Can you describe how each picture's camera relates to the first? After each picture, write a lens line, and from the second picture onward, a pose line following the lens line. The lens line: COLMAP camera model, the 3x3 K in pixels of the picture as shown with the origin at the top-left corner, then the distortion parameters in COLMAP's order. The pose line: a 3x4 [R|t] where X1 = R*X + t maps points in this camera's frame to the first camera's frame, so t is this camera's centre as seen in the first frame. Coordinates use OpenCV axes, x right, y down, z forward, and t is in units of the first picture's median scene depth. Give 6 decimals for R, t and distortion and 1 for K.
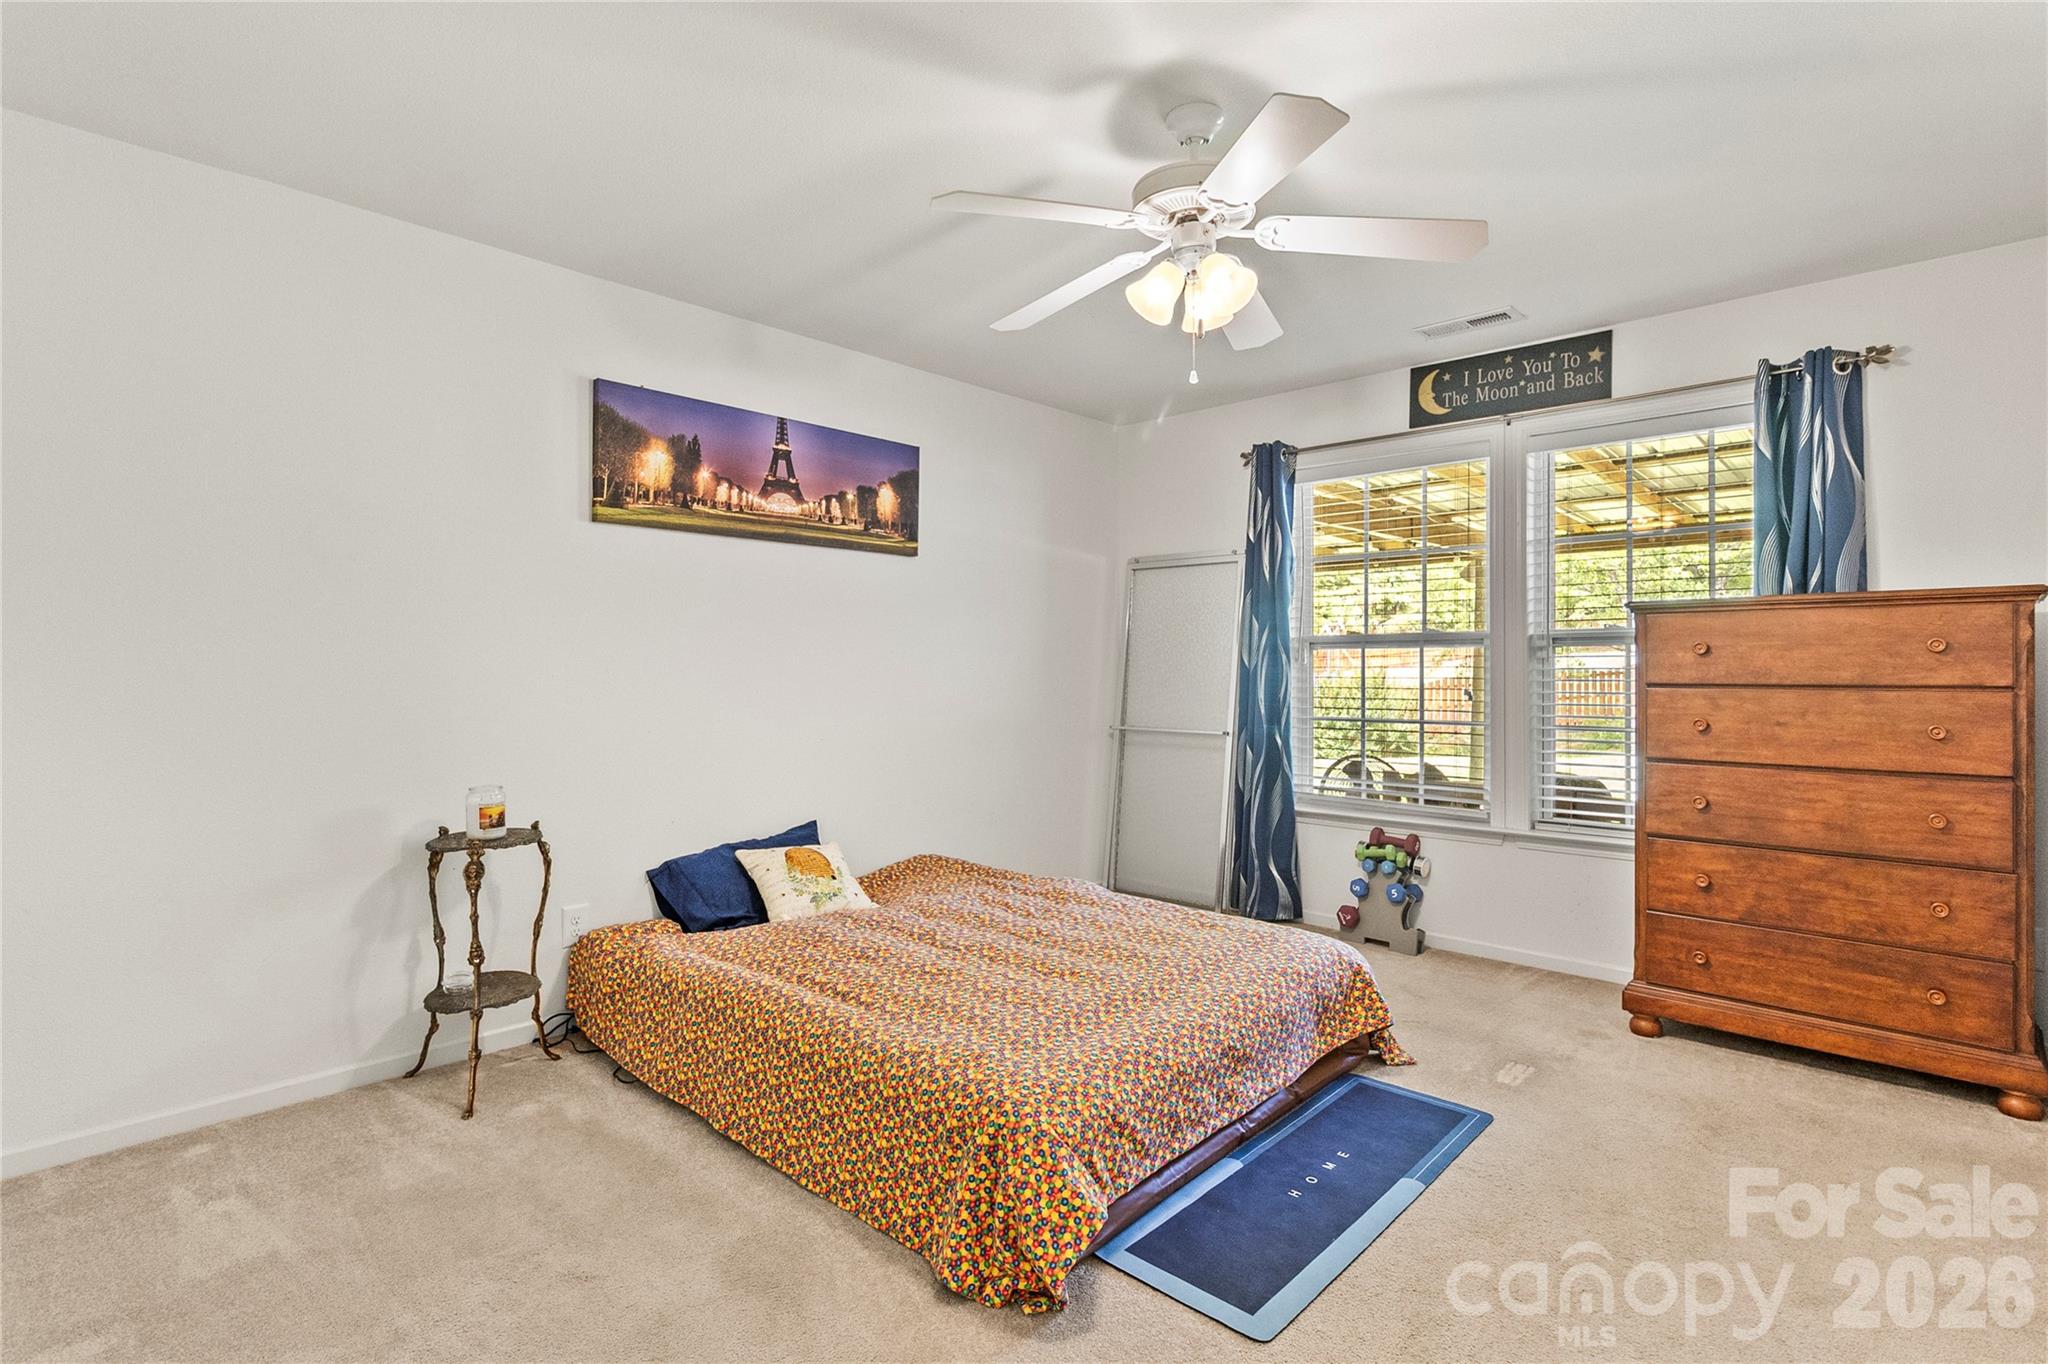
lens RADIAL K [[1015.6, 0, 1019.1], [0, 1015.6, 673.6], [0, 0, 1]] dist [-0.005444, -0.000496]
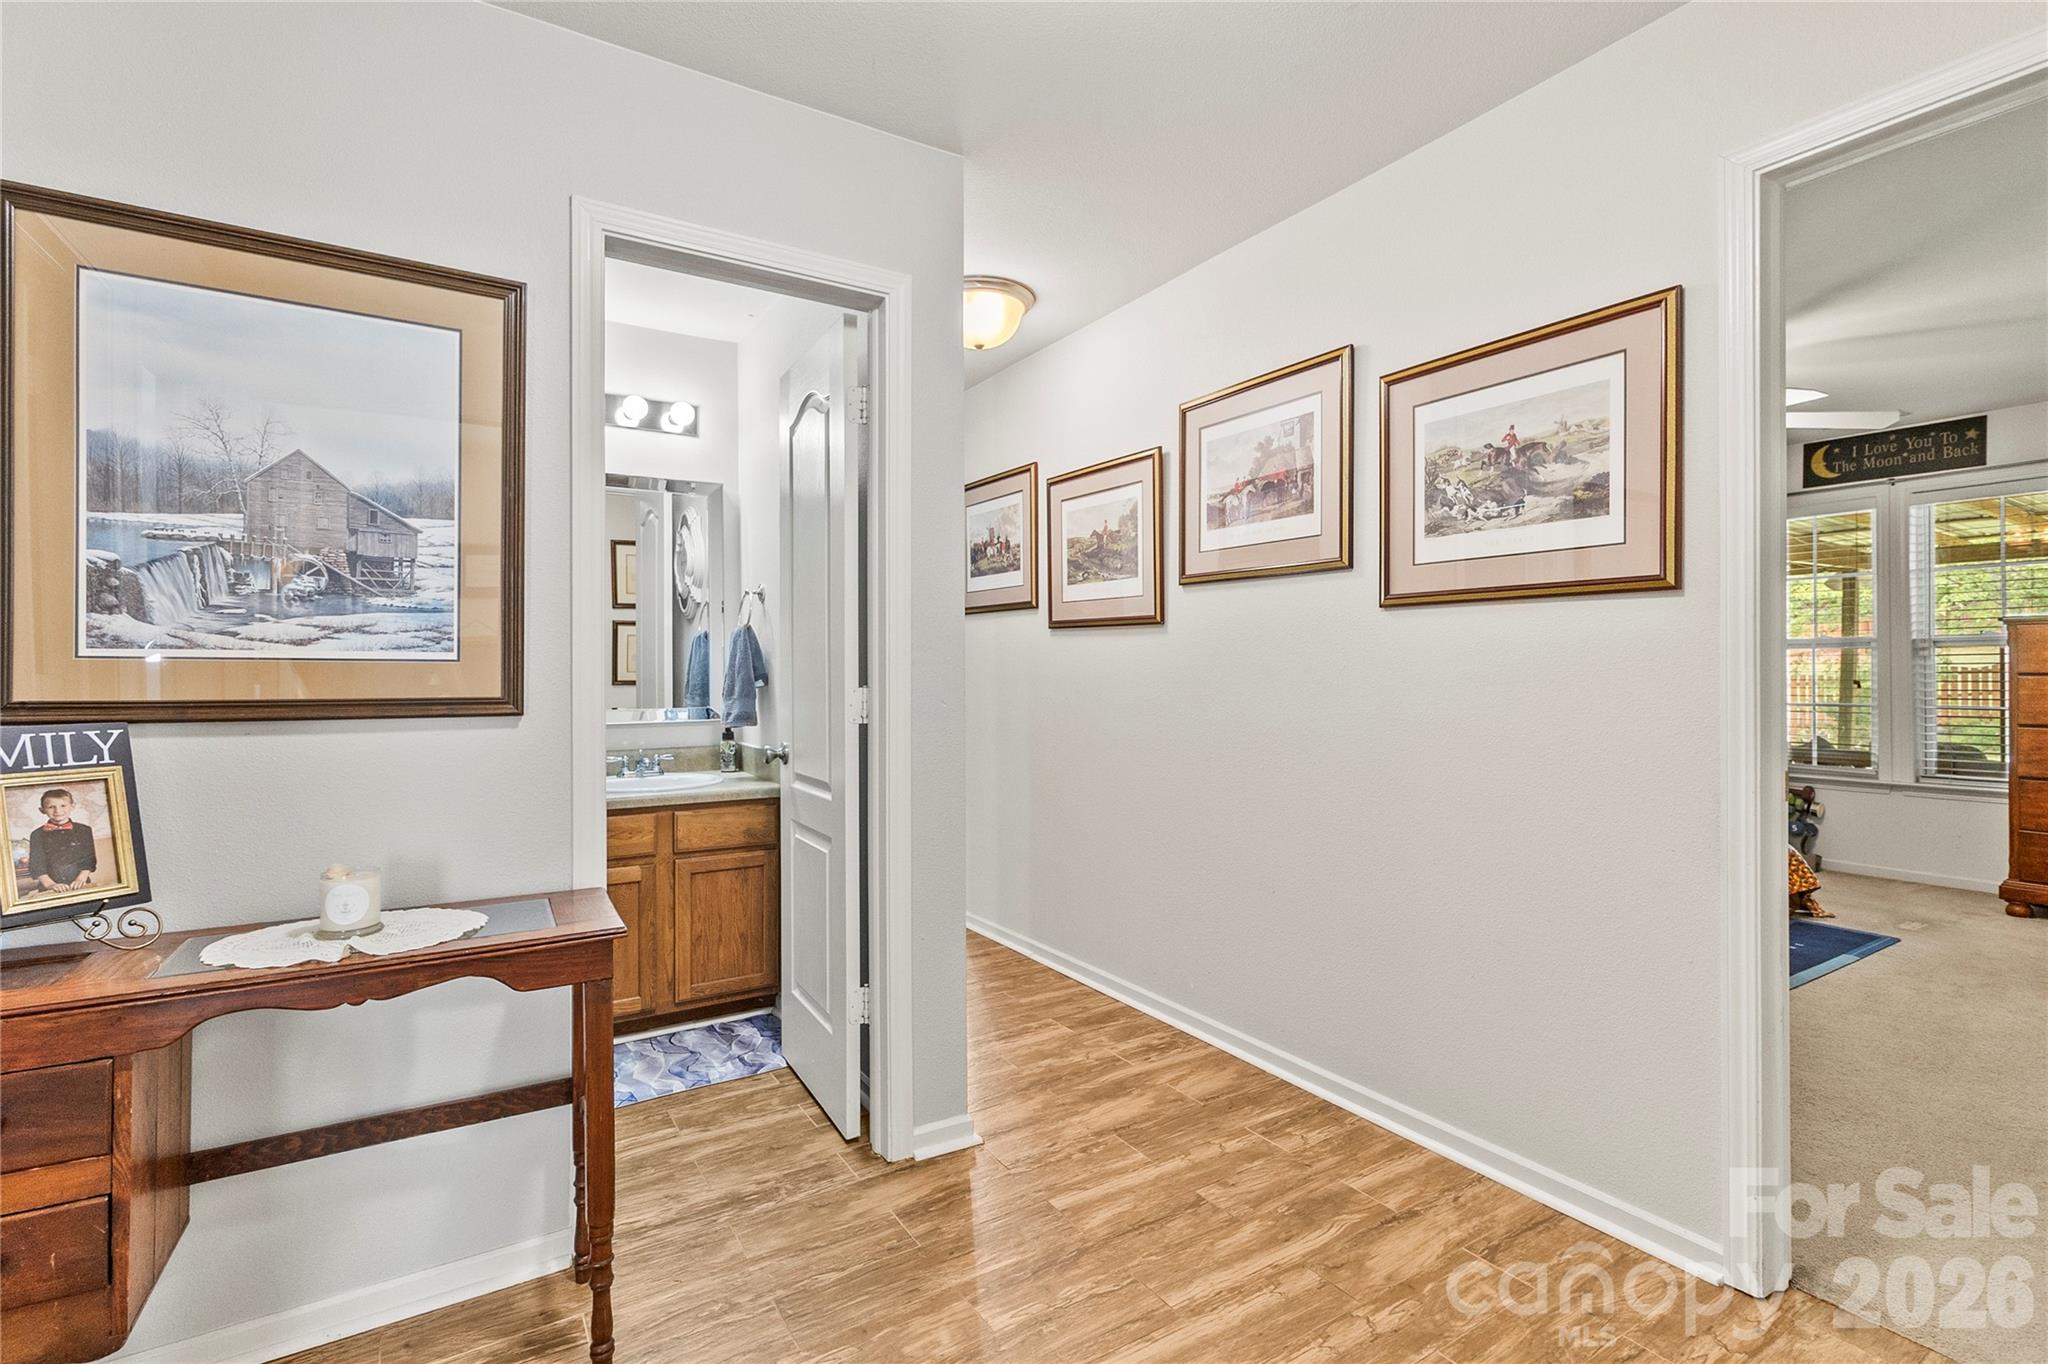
lens RADIAL K [[938.6, 0, 1033.5], [0, 938.6, 675.7], [0, 0, 1]] dist [-0.000310, -0.000409]
pose [[0.965261, -0.006564, -0.261204, -0.309236], [0.006483, 0.999978, -0.001171, 0.004799], [0.261206, -0.000563, 0.965283, -0.526652]]
